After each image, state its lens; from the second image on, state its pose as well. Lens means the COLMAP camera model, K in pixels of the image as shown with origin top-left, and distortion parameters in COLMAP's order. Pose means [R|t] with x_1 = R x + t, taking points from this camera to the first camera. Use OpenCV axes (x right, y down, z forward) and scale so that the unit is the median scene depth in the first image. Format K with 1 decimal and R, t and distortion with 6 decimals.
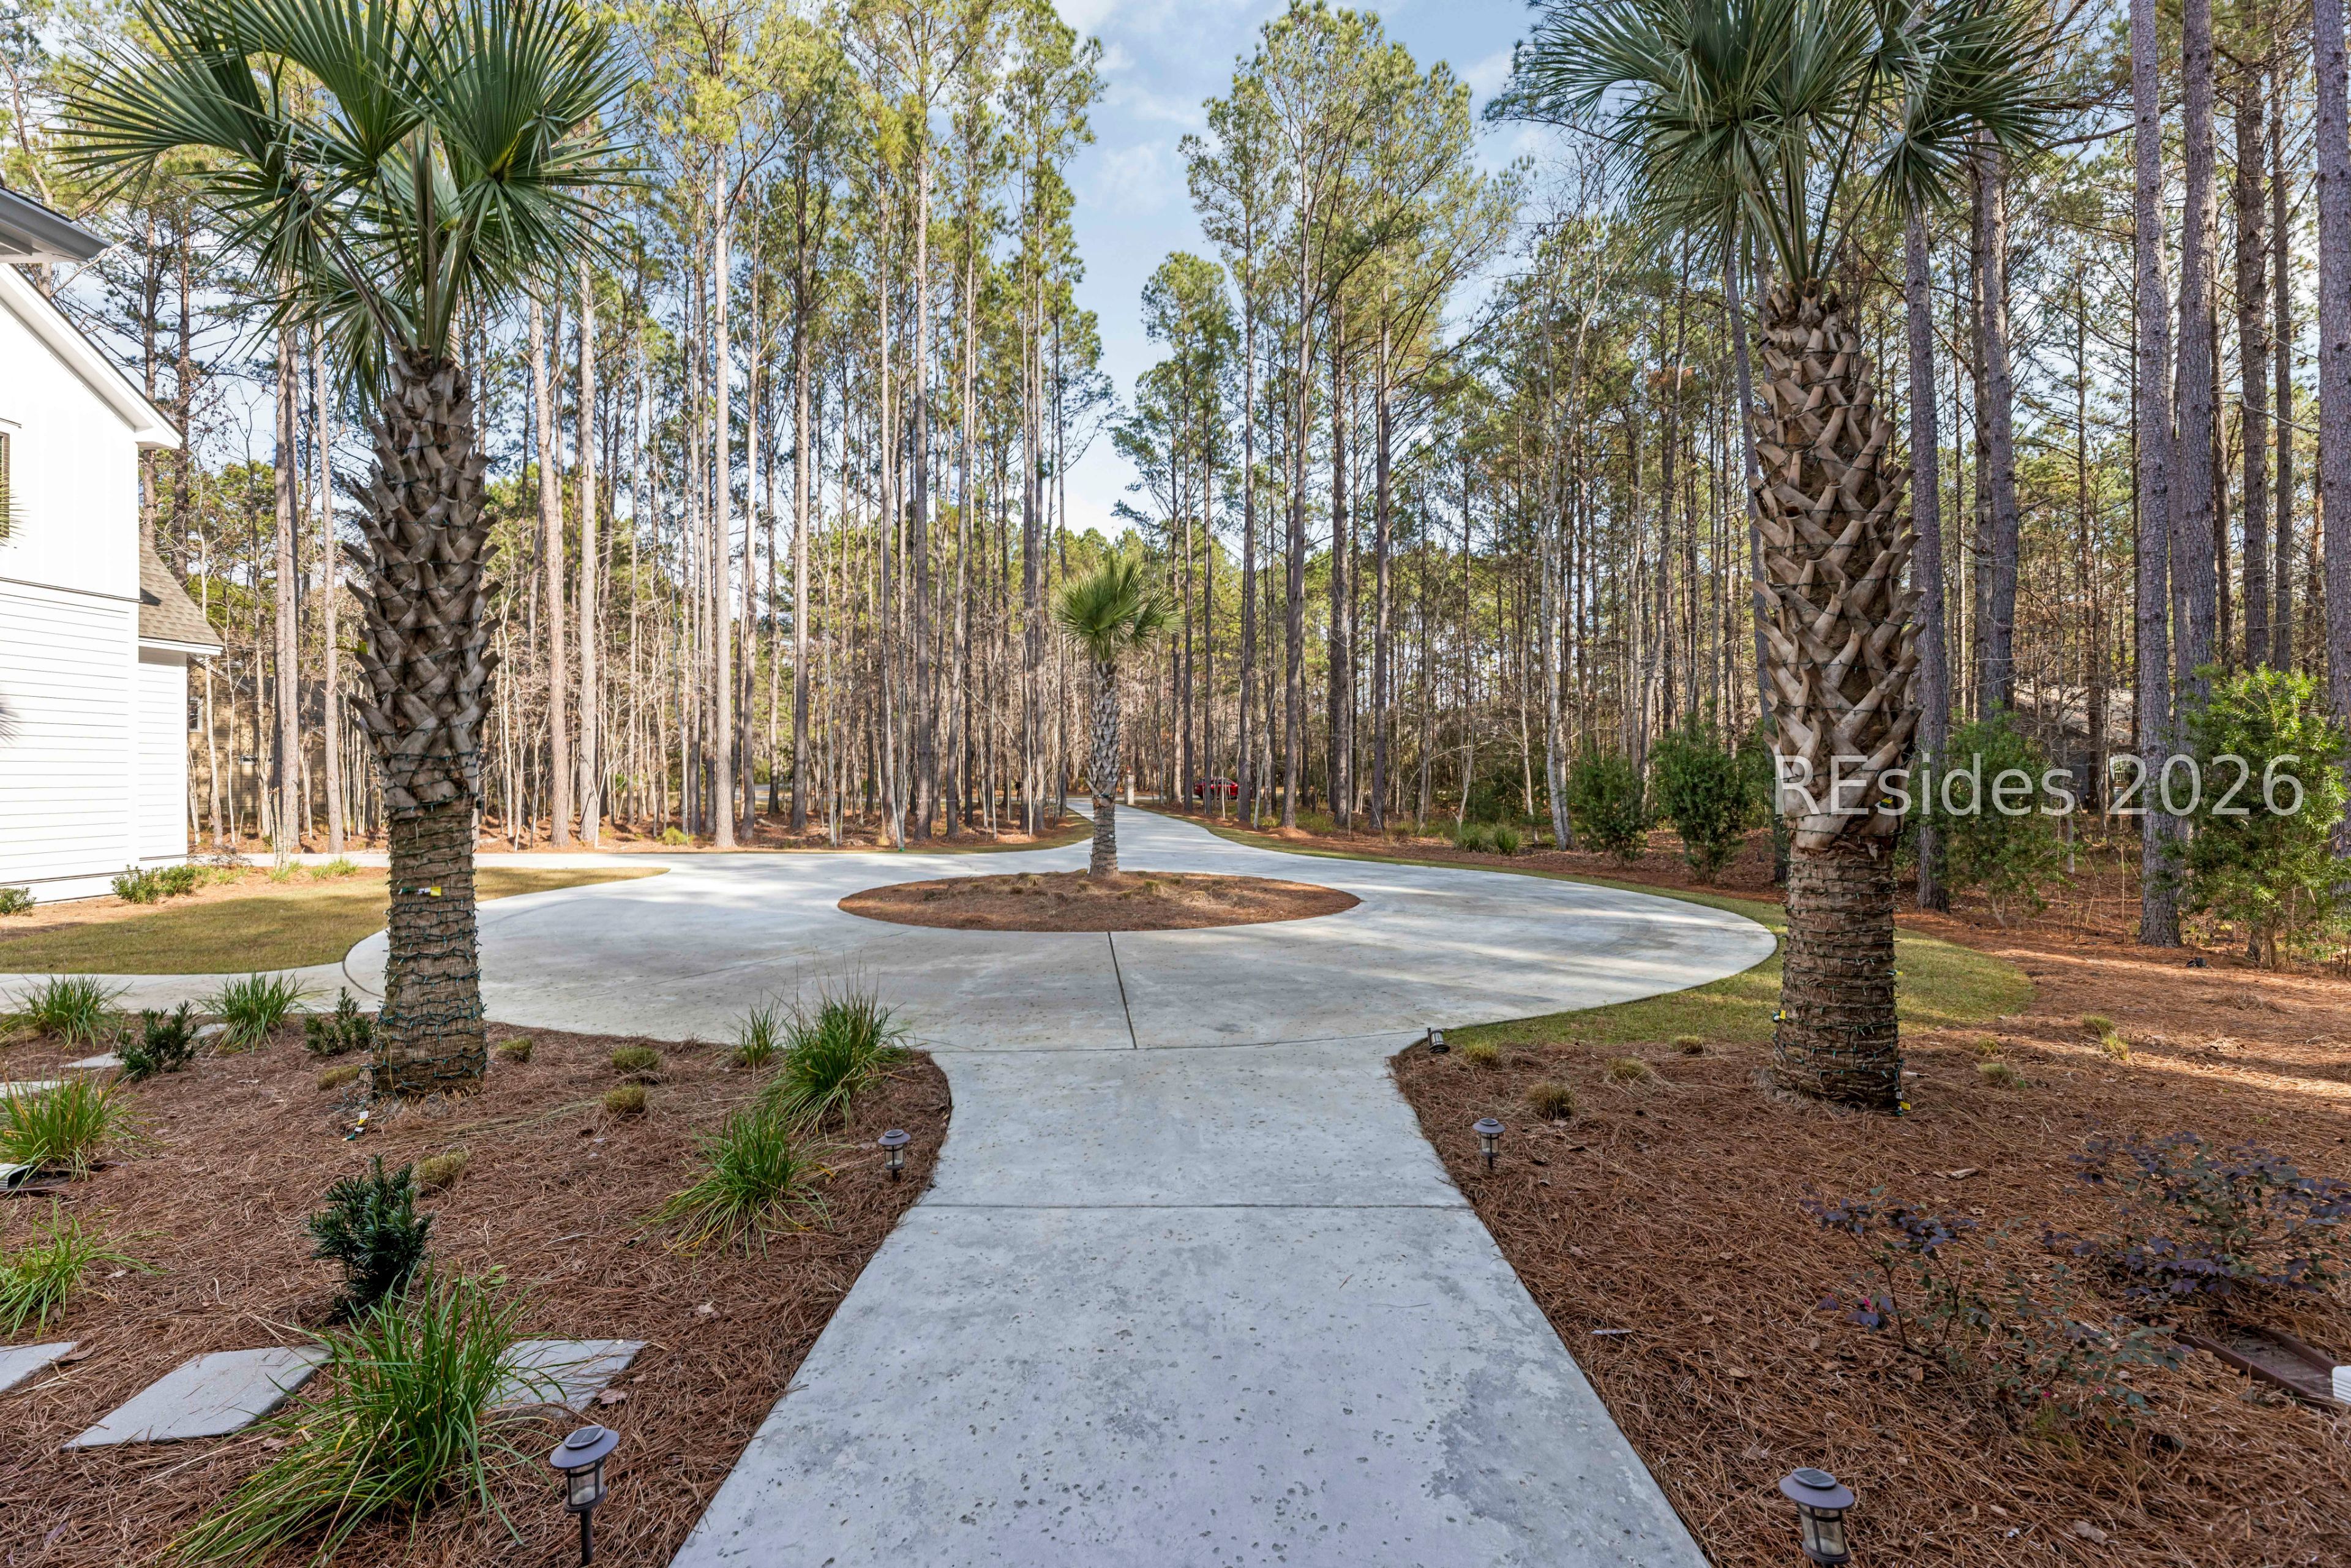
lens RADIAL K [[962.8, 0, 1182.0], [0, 962.8, 773.1], [0, 0, 1]] dist [-0.000078, 0.000057]
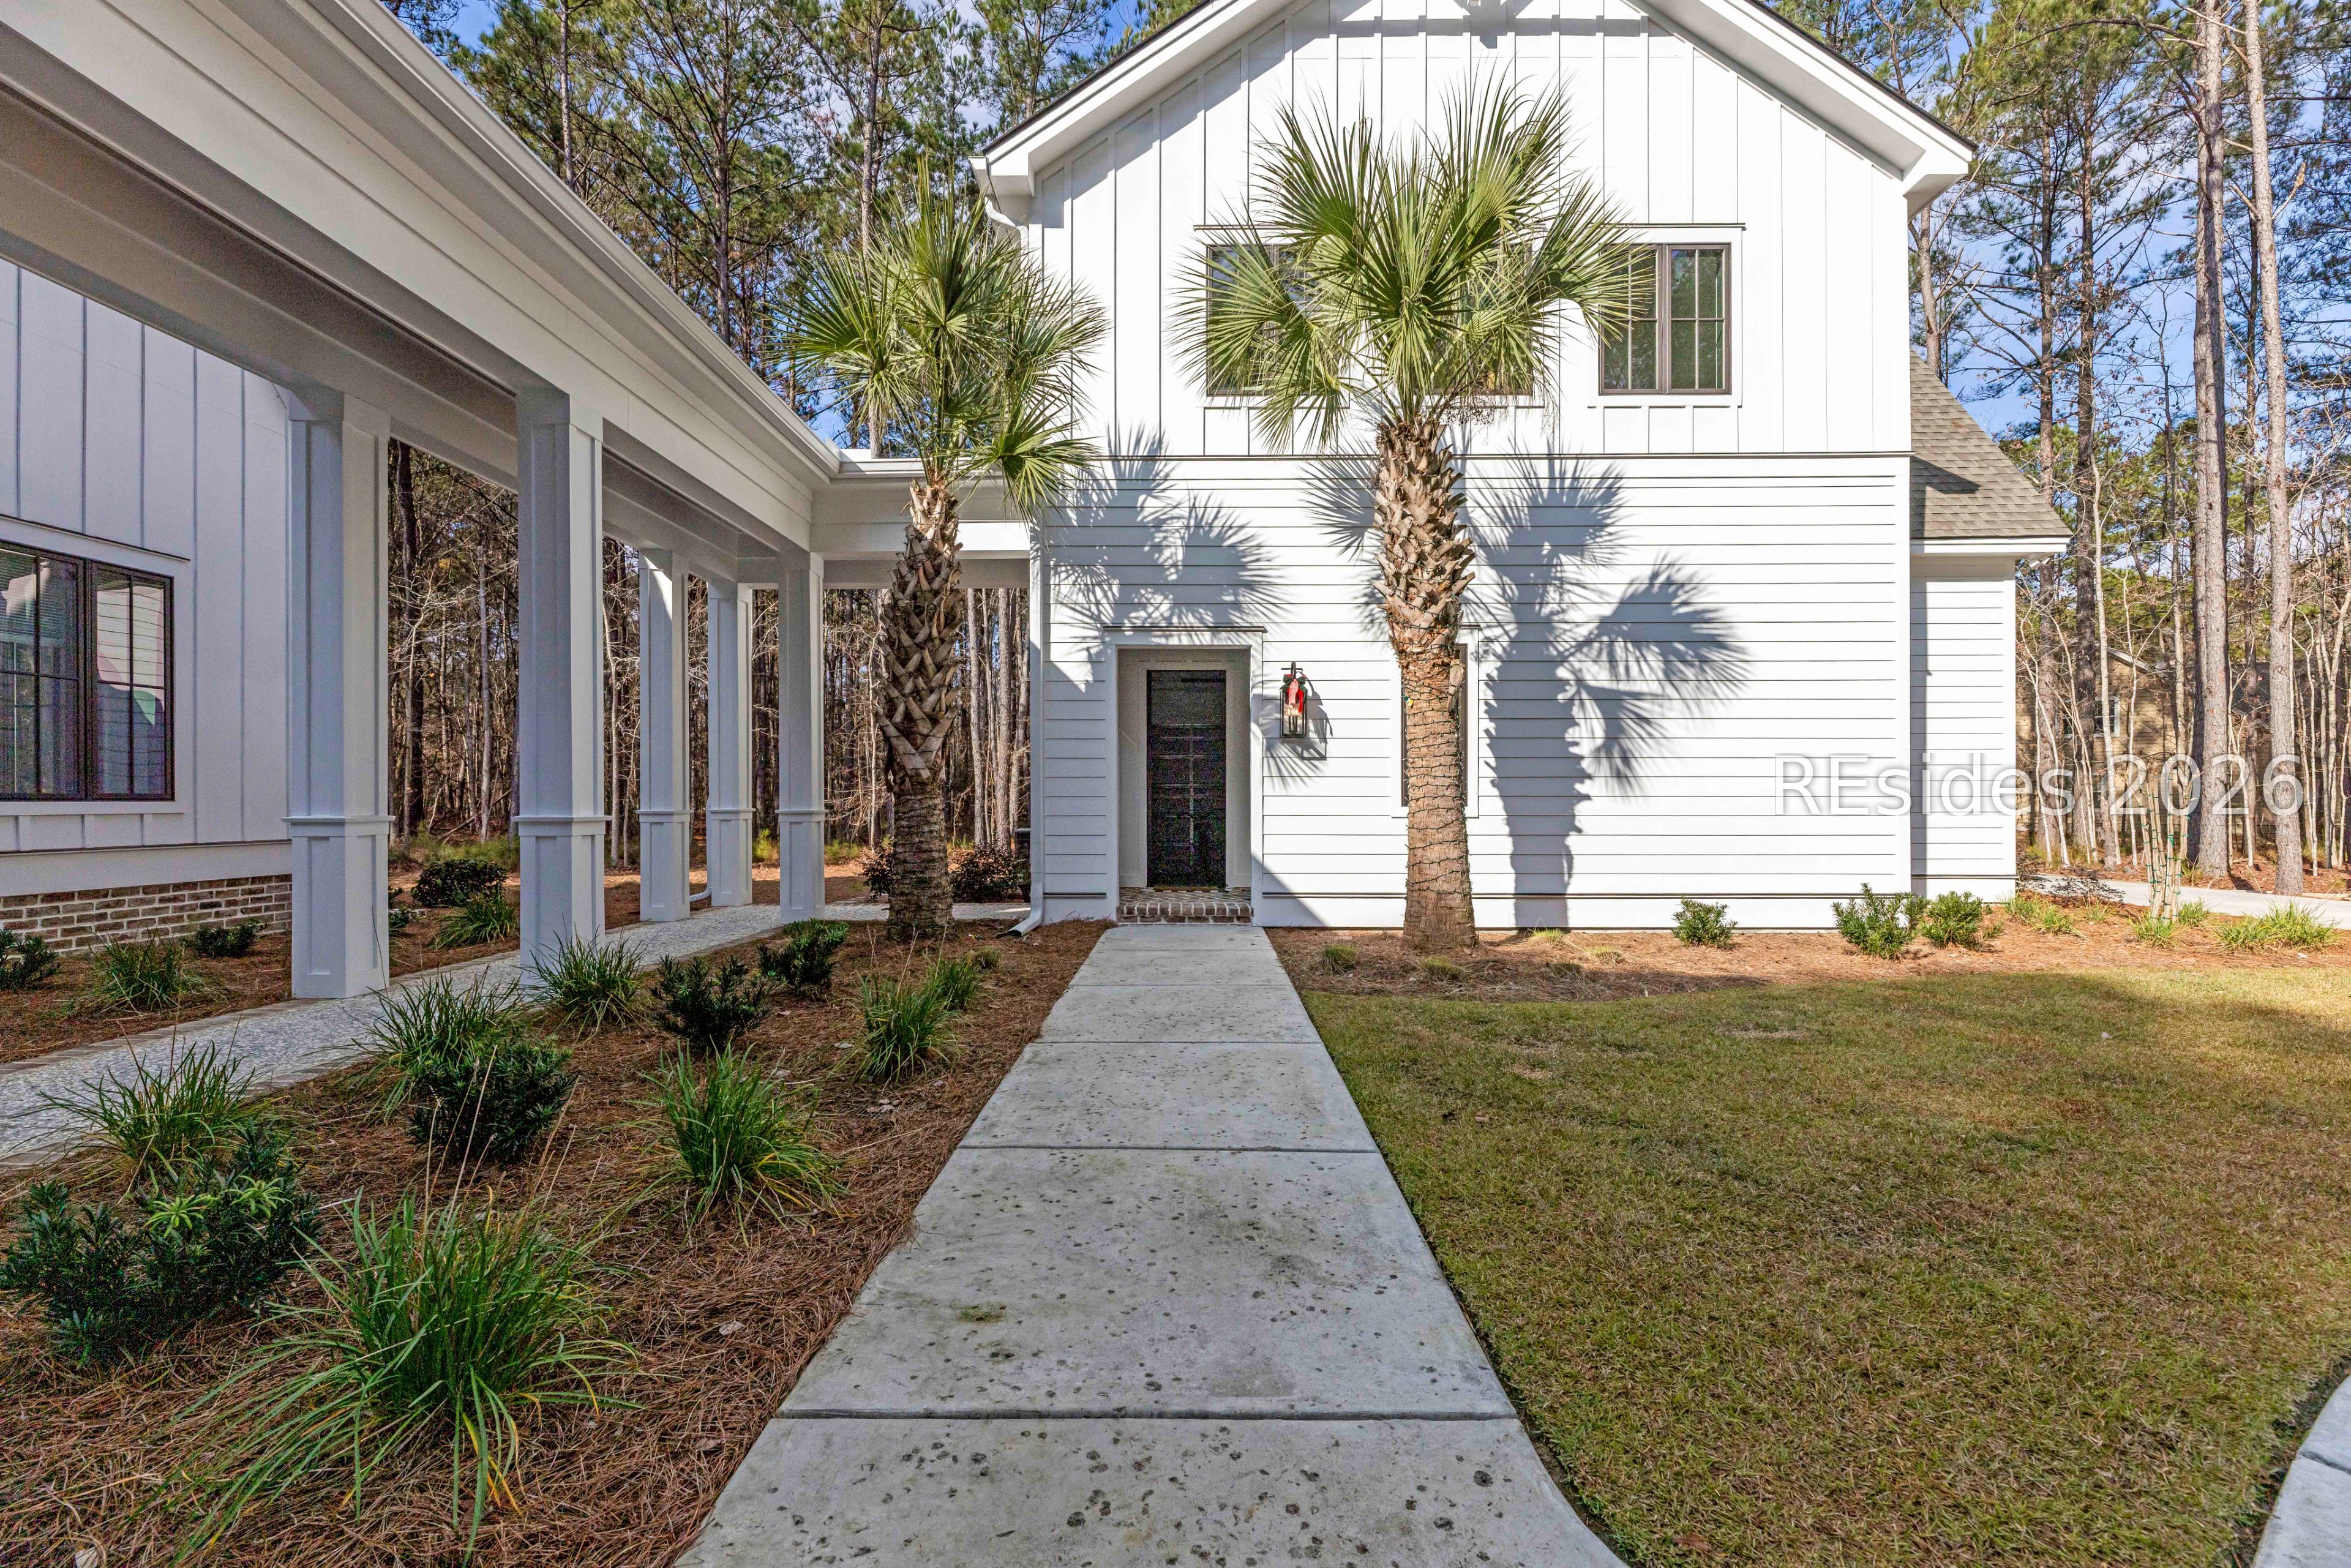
lens RADIAL K [[962.8, 0, 1182.2], [0, 962.8, 790.5], [0, 0, 1]] dist [-0.000078, 0.000057]
pose [[-0.006556, -0.000253, -0.999978, -0.406062], [-0.007042, 0.999975, -0.000206, 0.033371], [0.999954, 0.007041, -0.006558, 0.469123]]
